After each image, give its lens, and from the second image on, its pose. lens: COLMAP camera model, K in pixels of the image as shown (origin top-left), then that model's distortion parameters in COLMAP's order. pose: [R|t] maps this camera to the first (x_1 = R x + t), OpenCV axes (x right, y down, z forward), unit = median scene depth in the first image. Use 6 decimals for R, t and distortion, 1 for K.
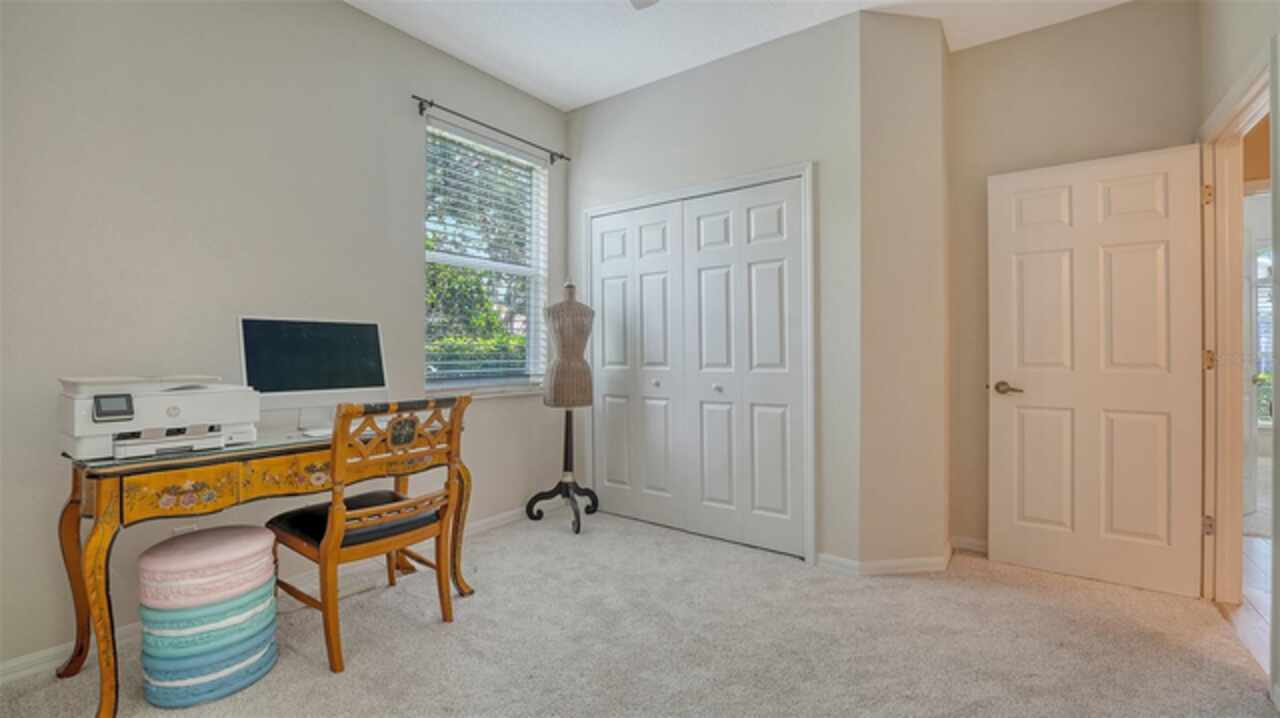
lens RADIAL K [[541.2, 0, 638.7], [0, 541.2, 349.5], [0, 0, 1]] dist [0.000213, -0.000048]
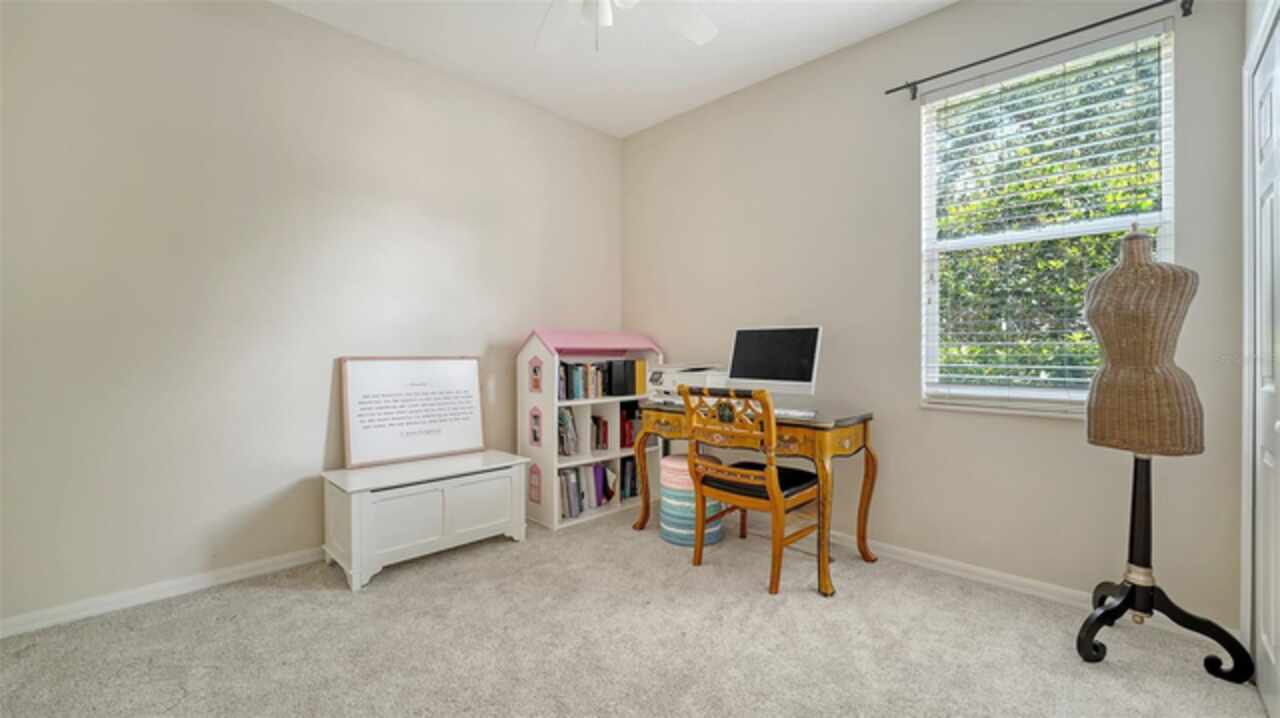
lens RADIAL K [[516.2, 0, 640.0], [0, 516.2, 359.0], [0, 0, 1]] dist [-0.000925, -0.000094]
pose [[-0.121901, 0.012285, -0.992466, 0.776619], [-0.004409, 0.999907, 0.012919, 0.007948], [0.992532, 0.005951, -0.121836, 0.907730]]
